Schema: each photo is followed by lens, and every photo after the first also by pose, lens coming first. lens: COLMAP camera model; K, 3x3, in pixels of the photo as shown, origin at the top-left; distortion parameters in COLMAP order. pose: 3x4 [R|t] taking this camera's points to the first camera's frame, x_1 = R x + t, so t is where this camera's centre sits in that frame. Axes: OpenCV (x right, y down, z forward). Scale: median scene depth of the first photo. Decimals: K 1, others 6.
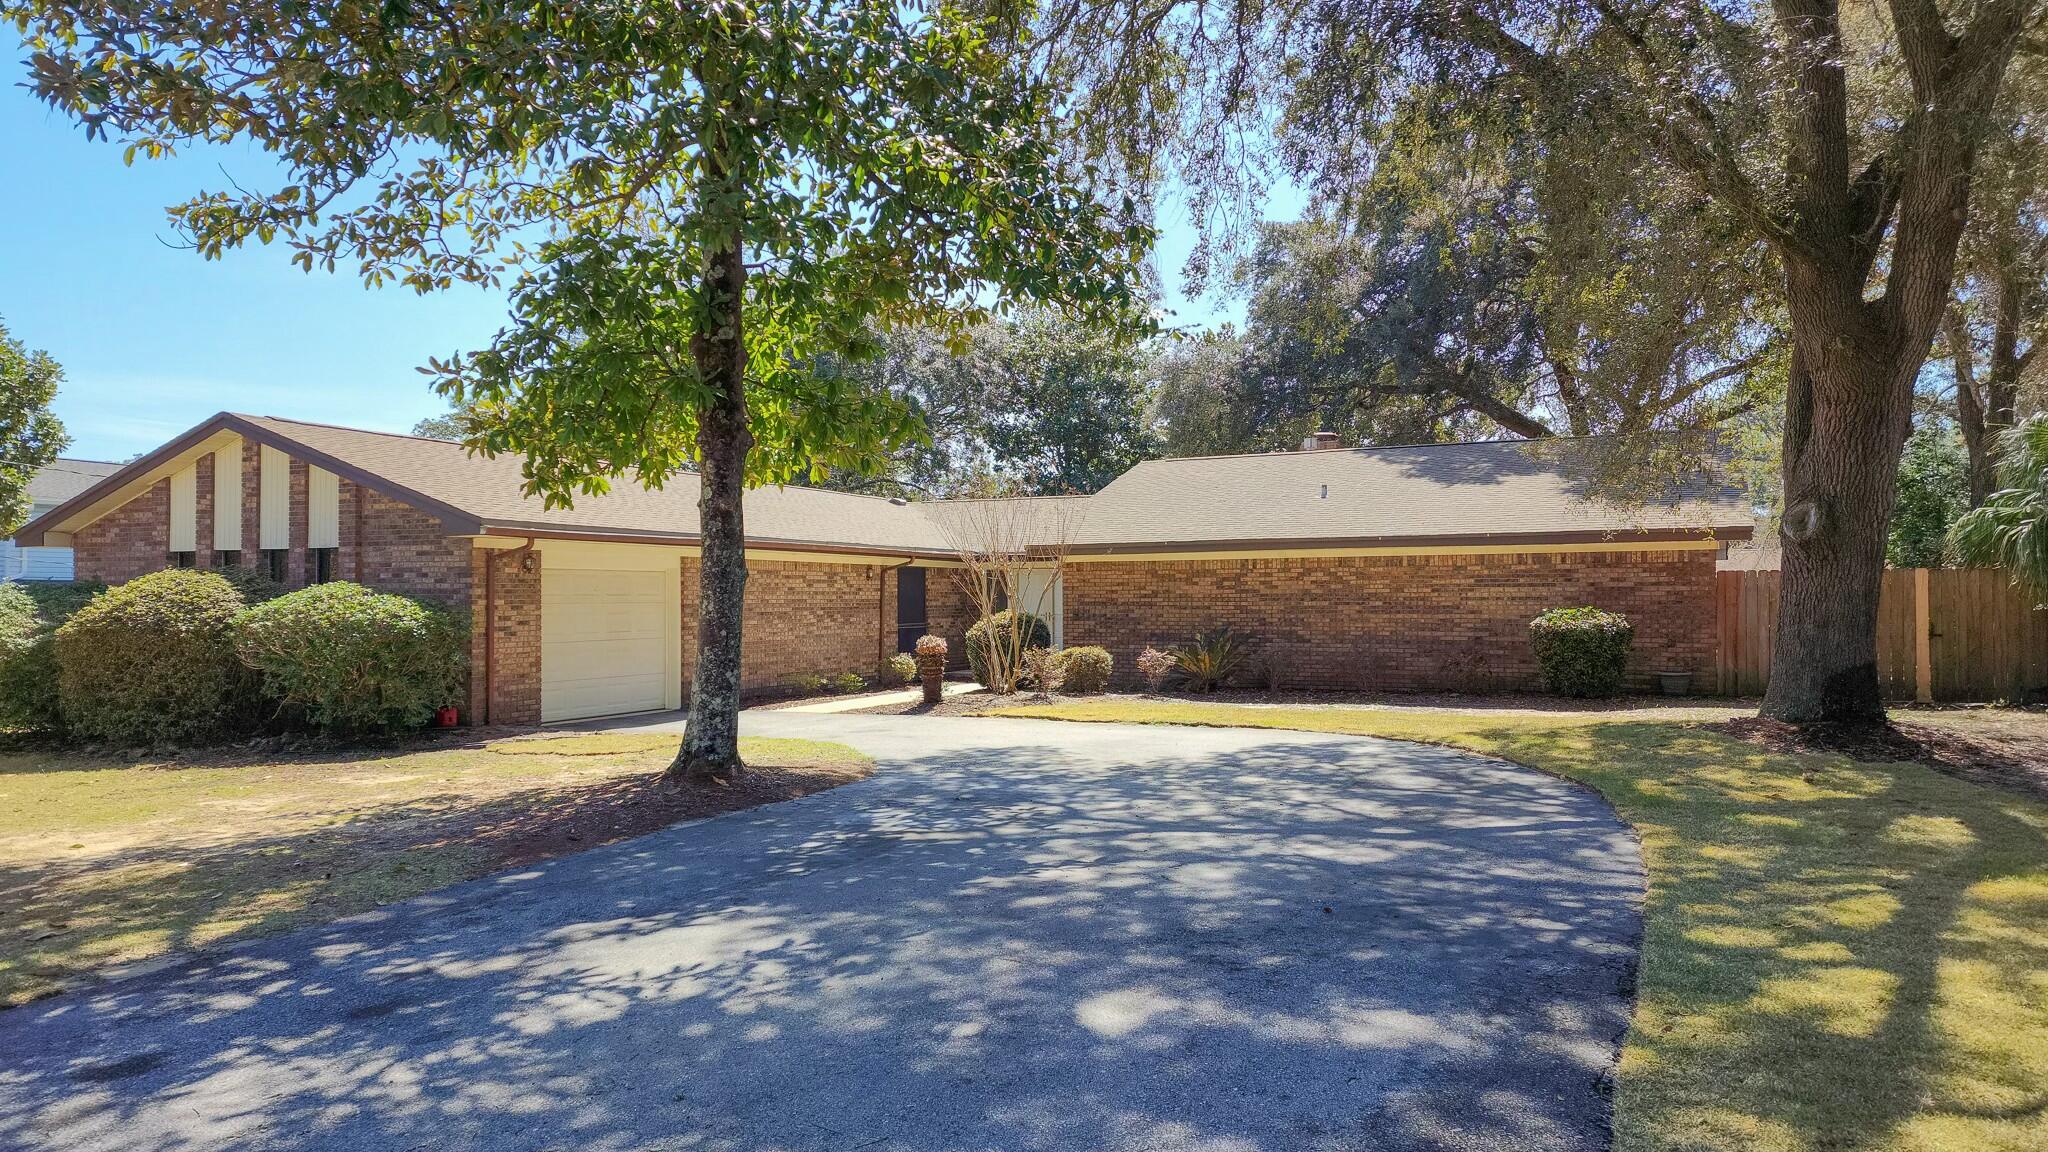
lens RADIAL K [[1270.6, 0, 1032.6], [0, 1270.6, 575.9], [0, 0, 1]] dist [-0.005200, -0.005006]
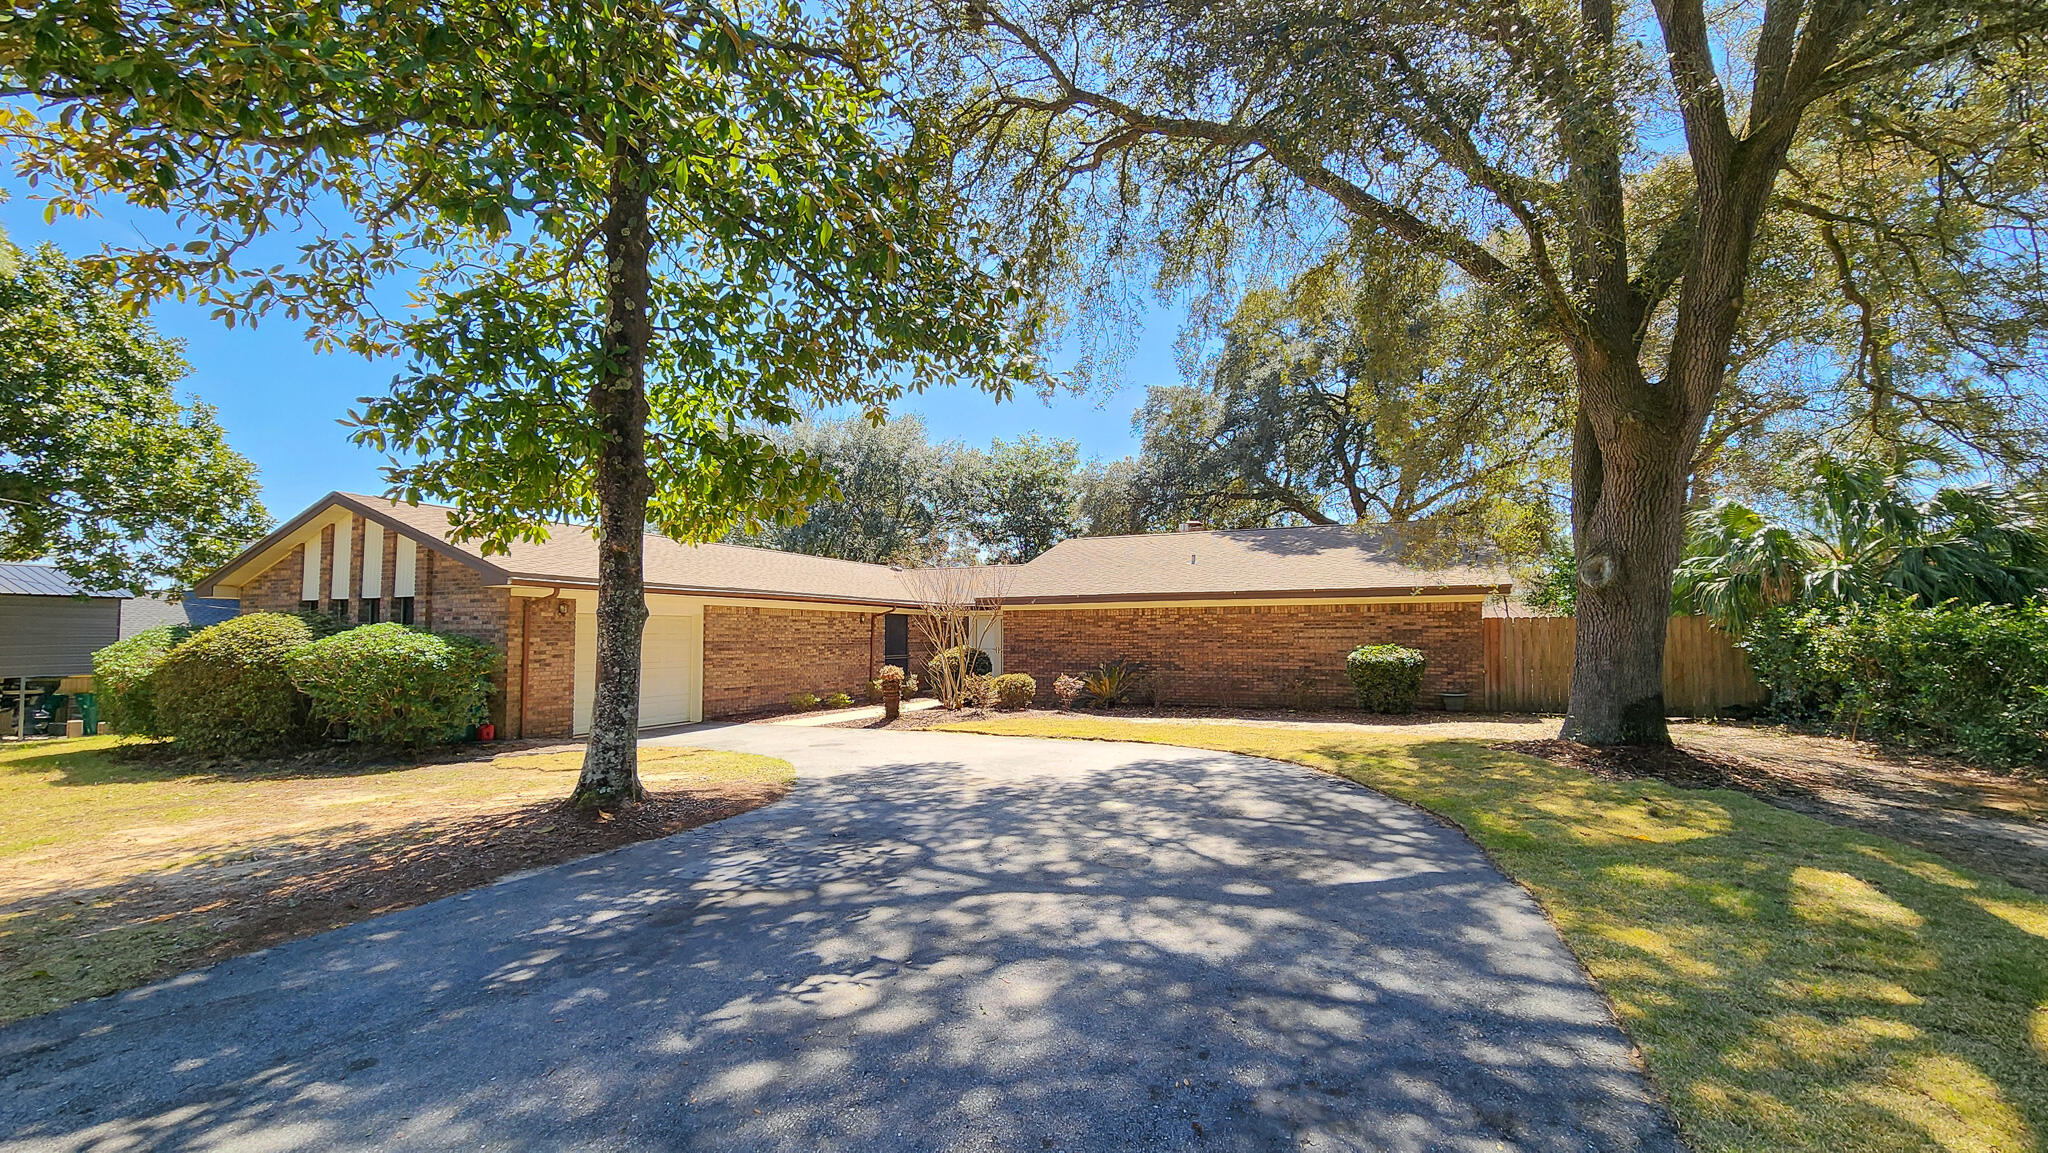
lens RADIAL K [[843.2, 0, 1016.0], [0, 843.2, 579.6], [0, 0, 1]] dist [0.003474, 0.000138]
pose [[0.999879, 0.002592, 0.015347, 0.033272], [-0.001805, 0.998695, -0.051049, 0.002582], [-0.015459, 0.051015, 0.998578, 0.125847]]
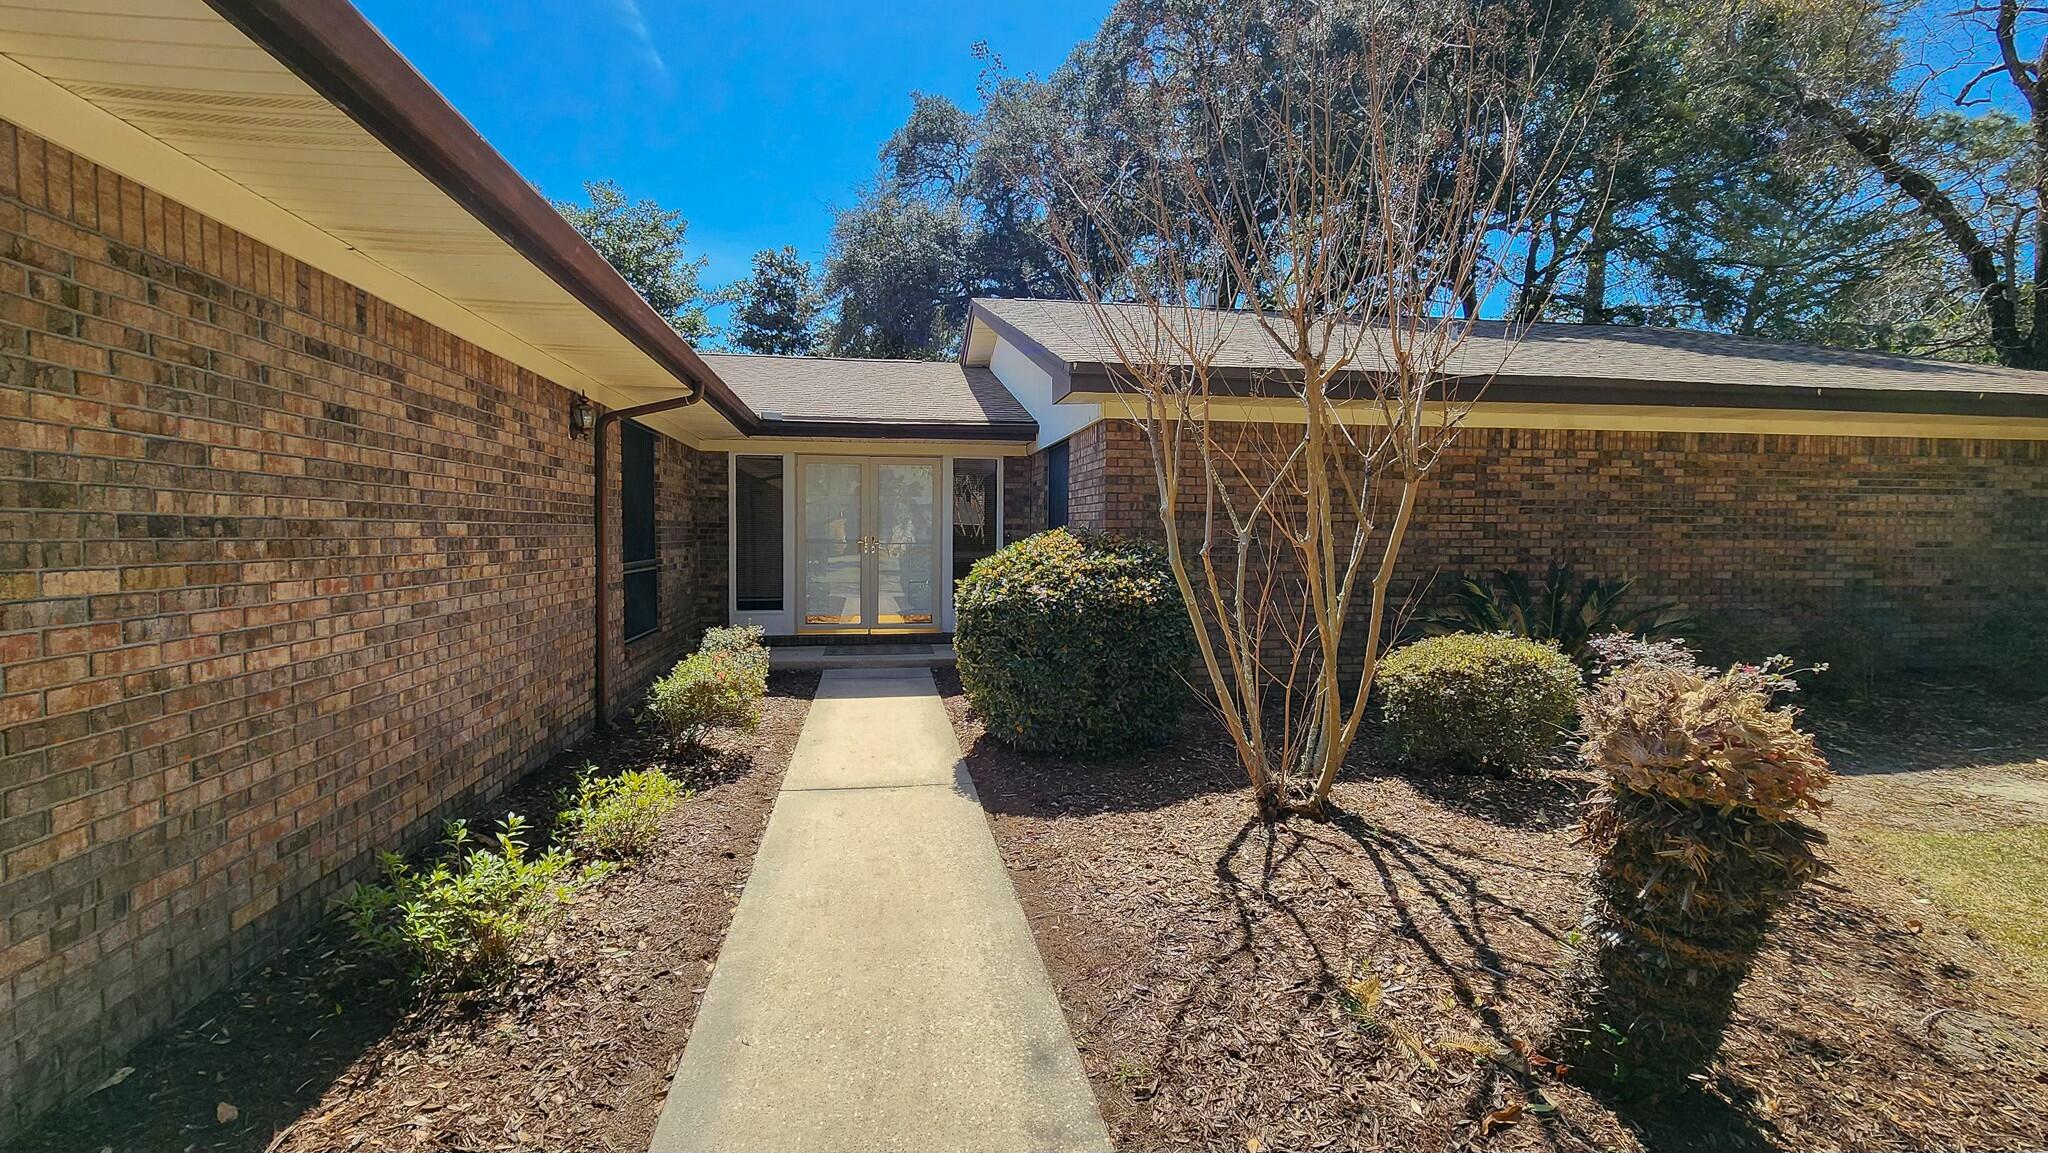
lens RADIAL K [[877.6, 0, 1020.5], [0, 877.6, 575.9], [0, 0, 1]] dist [0.002654, 0.000202]
pose [[0.830893, -0.020897, 0.556040, -0.227857], [-0.018878, 0.997661, 0.065703, 0.032146], [-0.556112, -0.065089, 0.828555, 1.044708]]
